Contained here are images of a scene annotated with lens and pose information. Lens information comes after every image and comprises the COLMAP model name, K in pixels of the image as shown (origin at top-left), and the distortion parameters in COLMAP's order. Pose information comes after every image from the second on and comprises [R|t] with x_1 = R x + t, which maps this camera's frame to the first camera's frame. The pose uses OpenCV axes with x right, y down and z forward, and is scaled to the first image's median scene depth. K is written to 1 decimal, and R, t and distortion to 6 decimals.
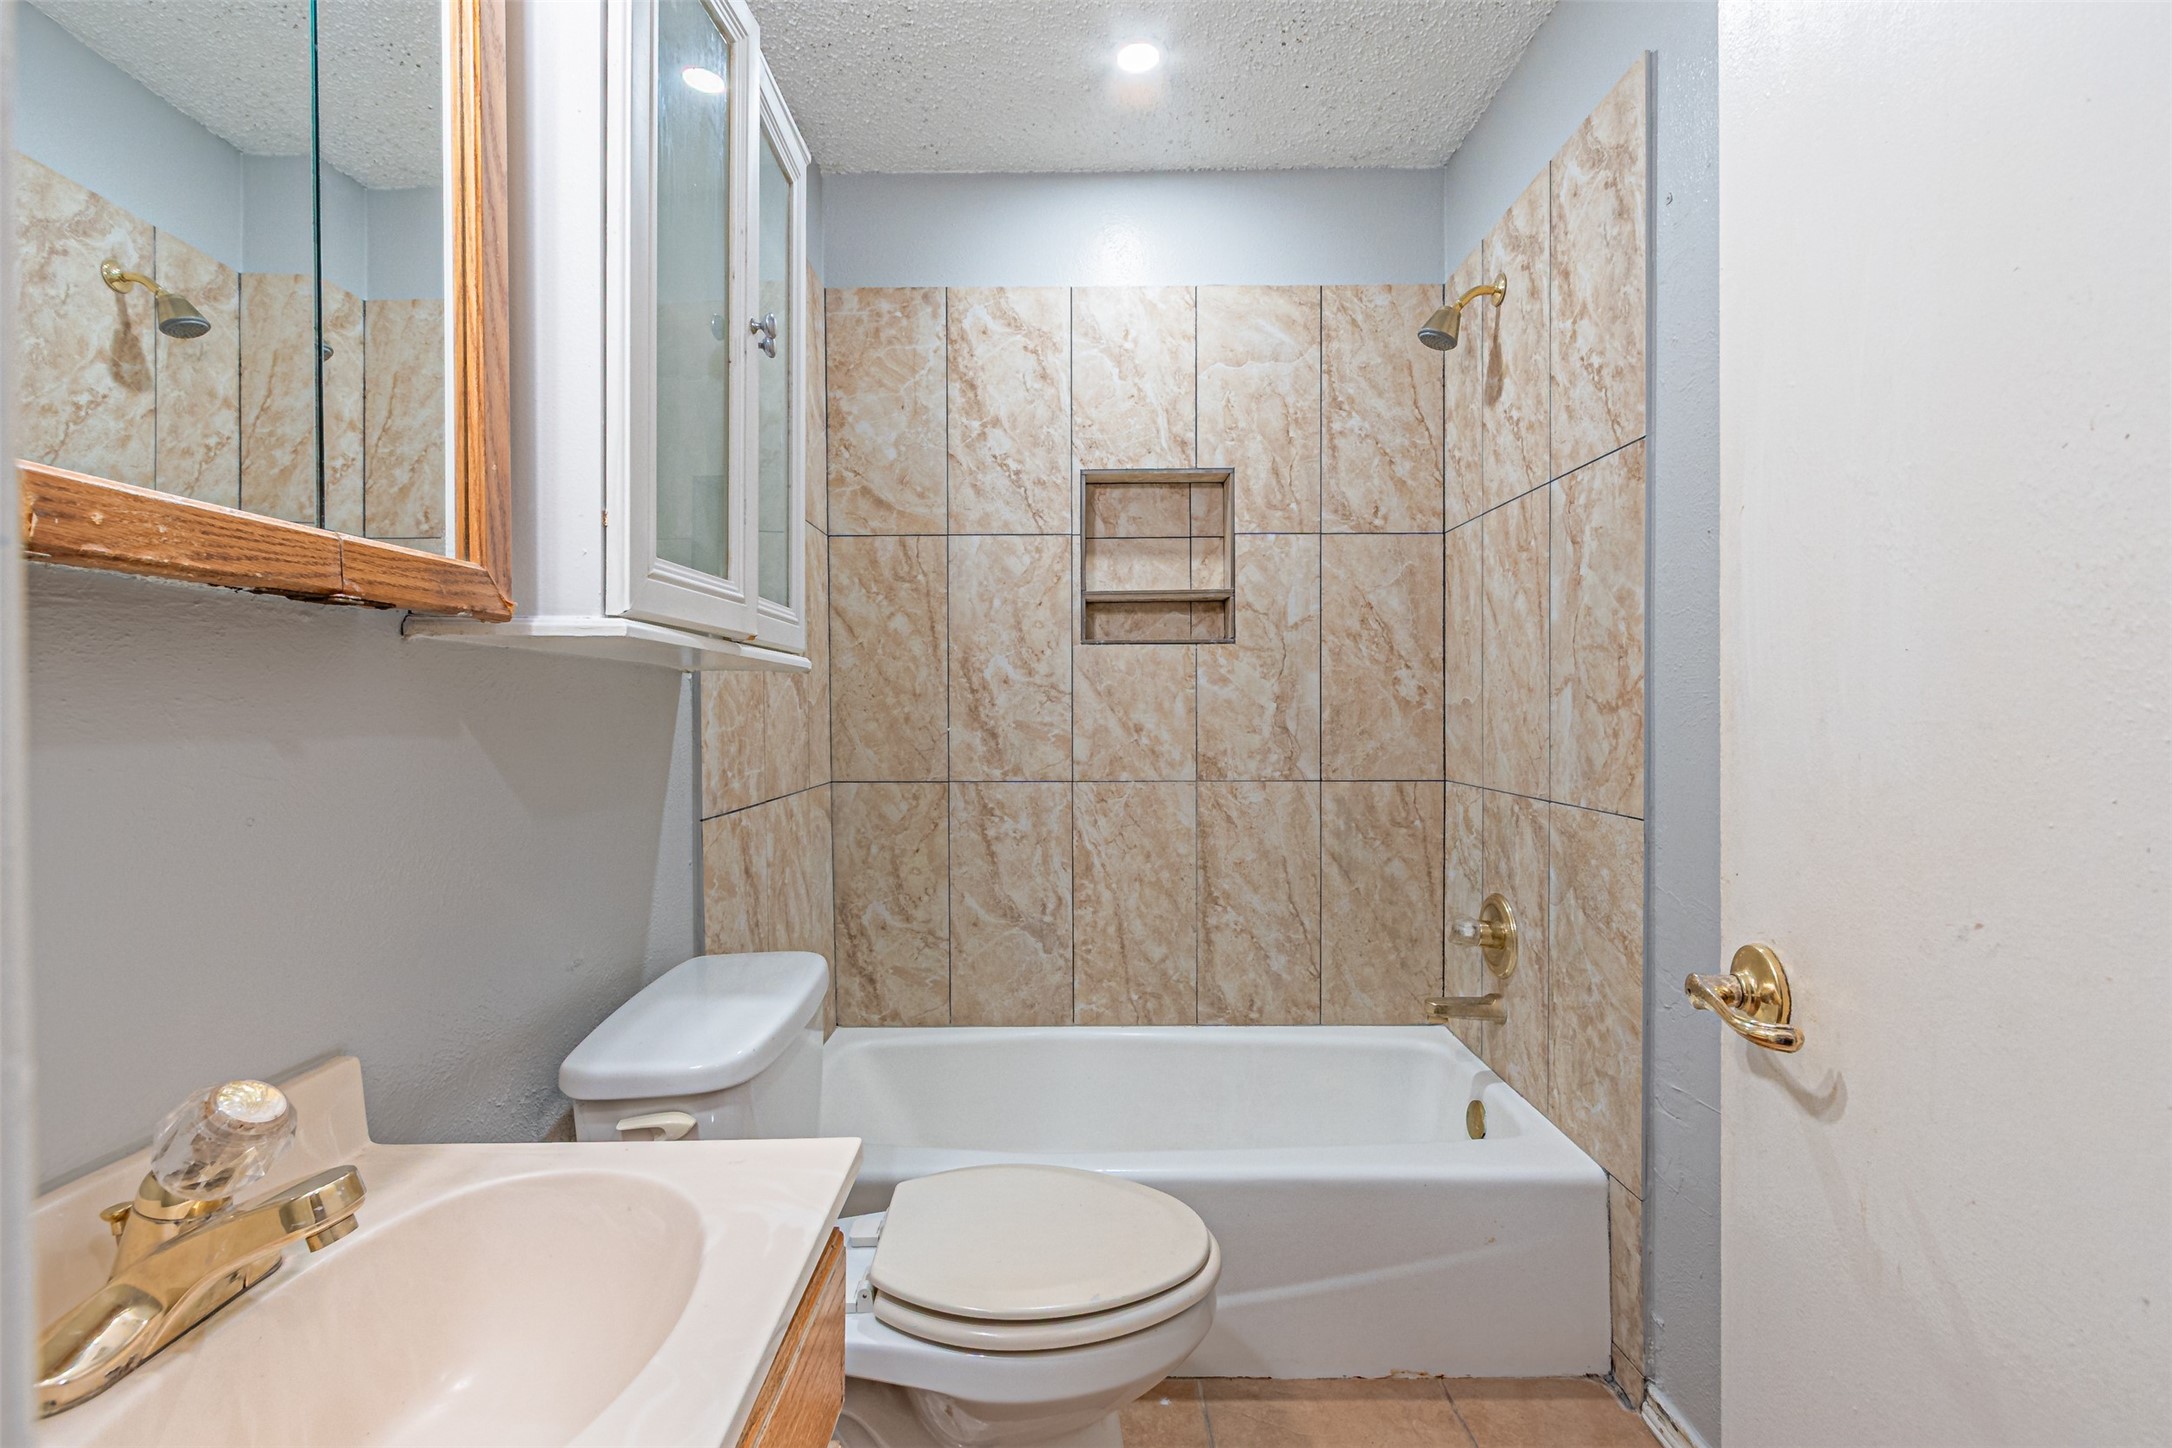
lens RADIAL K [[943.4, 0, 1077.3], [0, 943.4, 718.7], [0, 0, 1]] dist [0.006264, -0.001201]
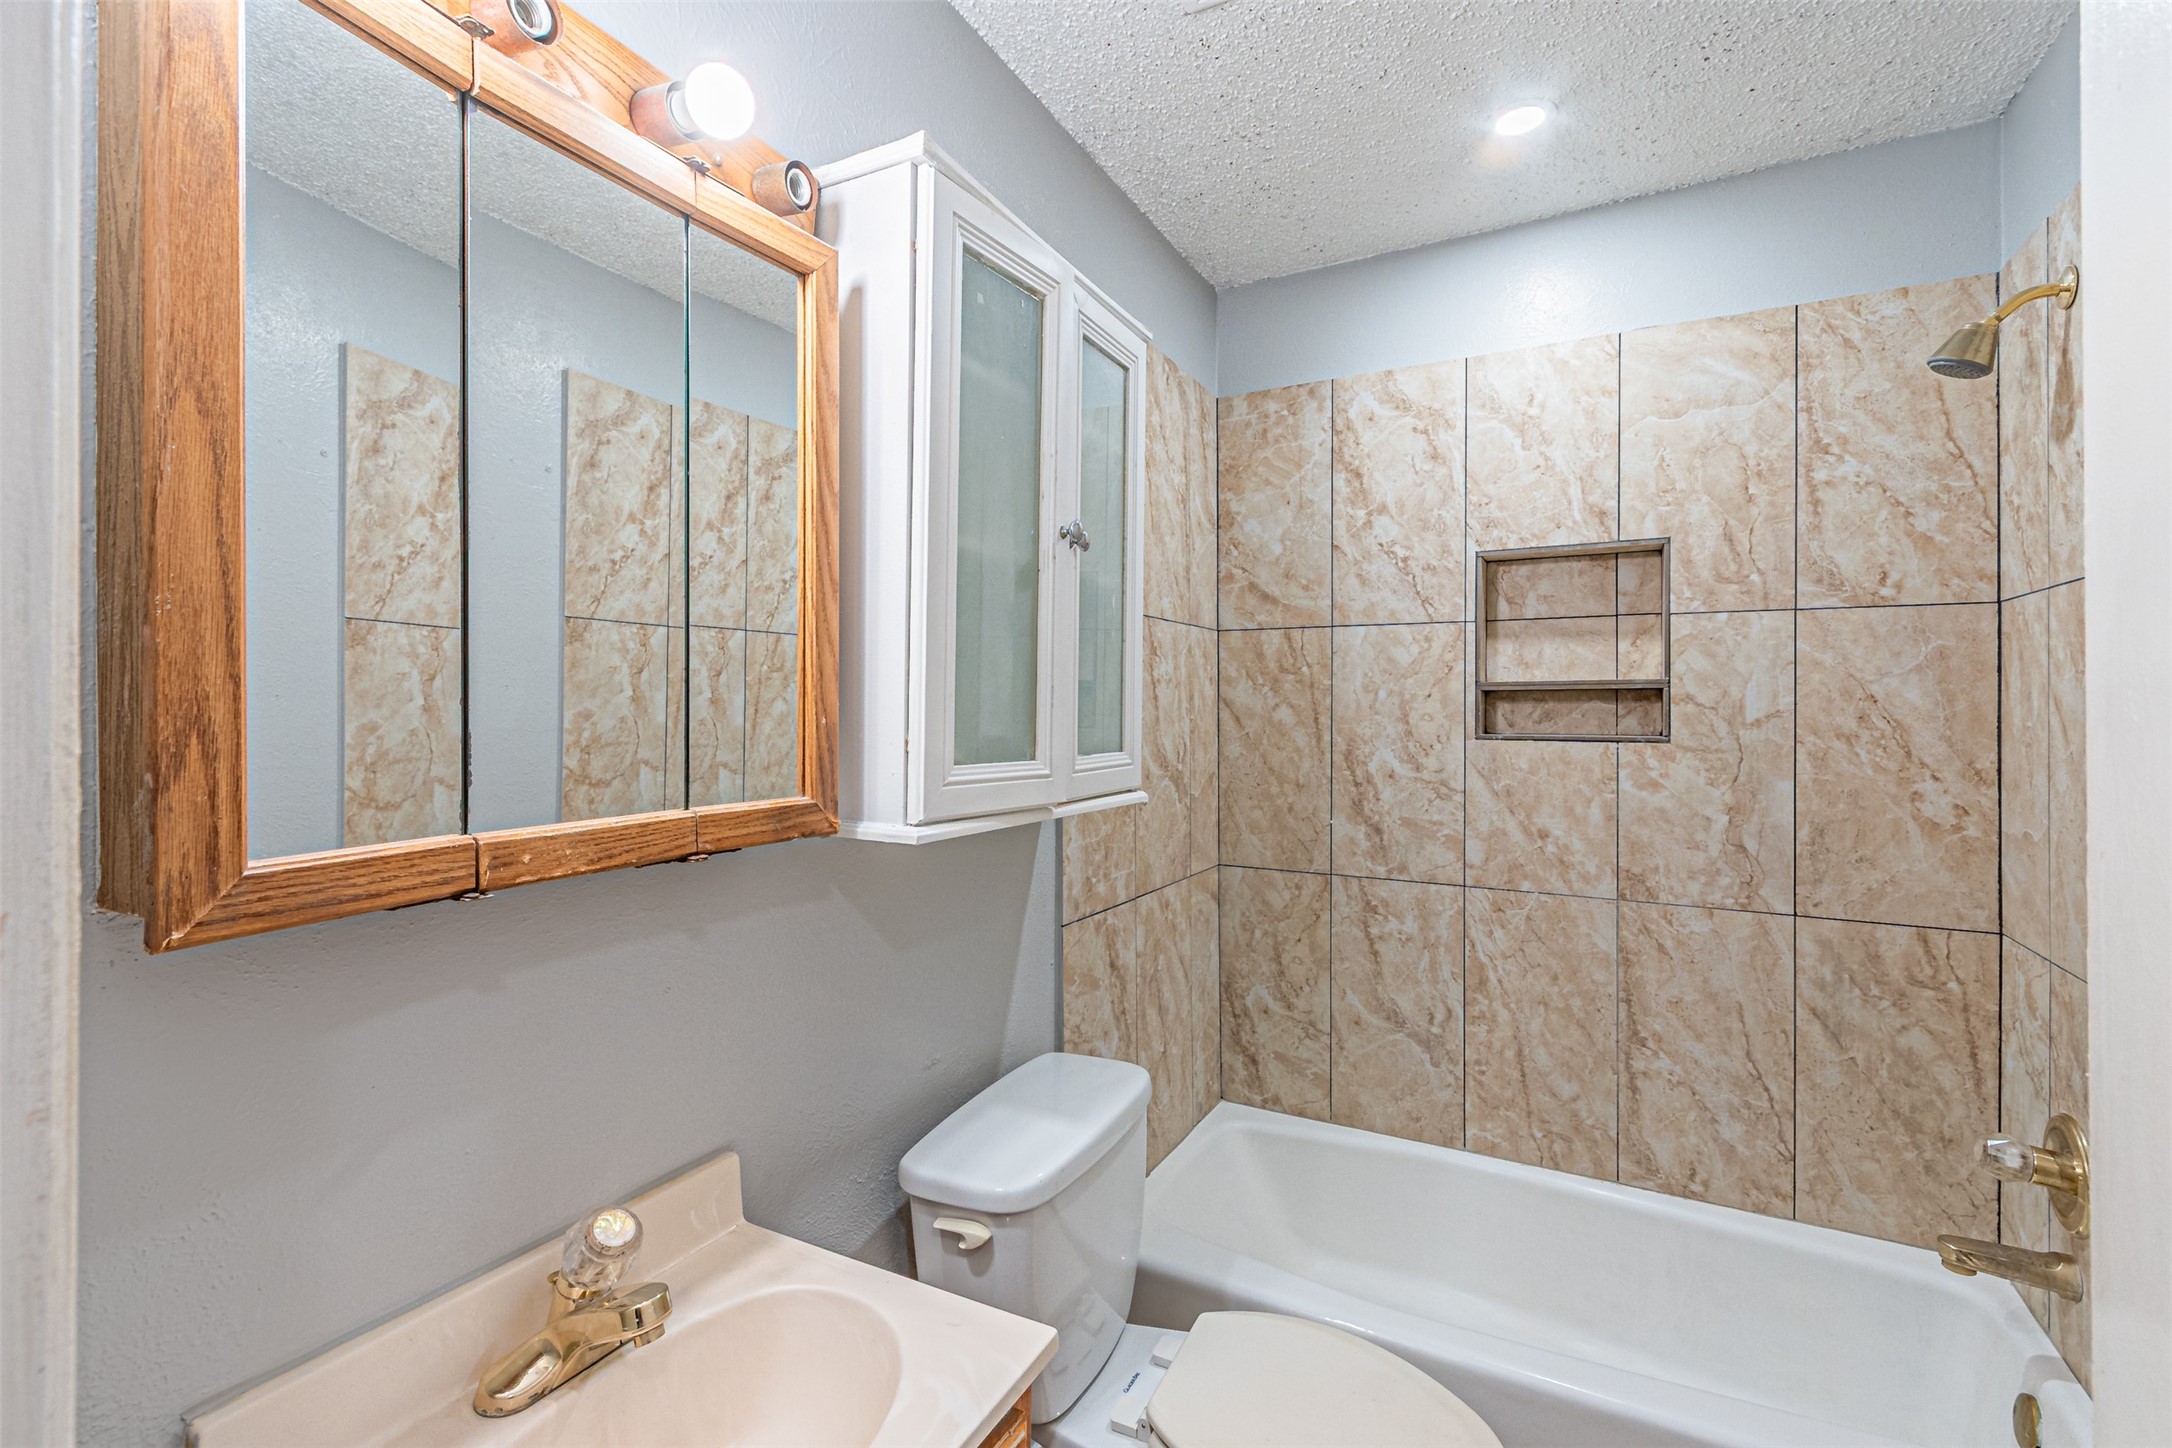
lens RADIAL K [[943.4, 0, 1094.6], [0, 943.4, 715.6], [0, 0, 1]] dist [0.006264, -0.001201]
pose [[0.884674, 0.009878, -0.466106, 0.105714], [-0.015743, 0.999838, -0.008692, -0.088632], [0.465945, 0.015028, 0.884686, 0.007971]]
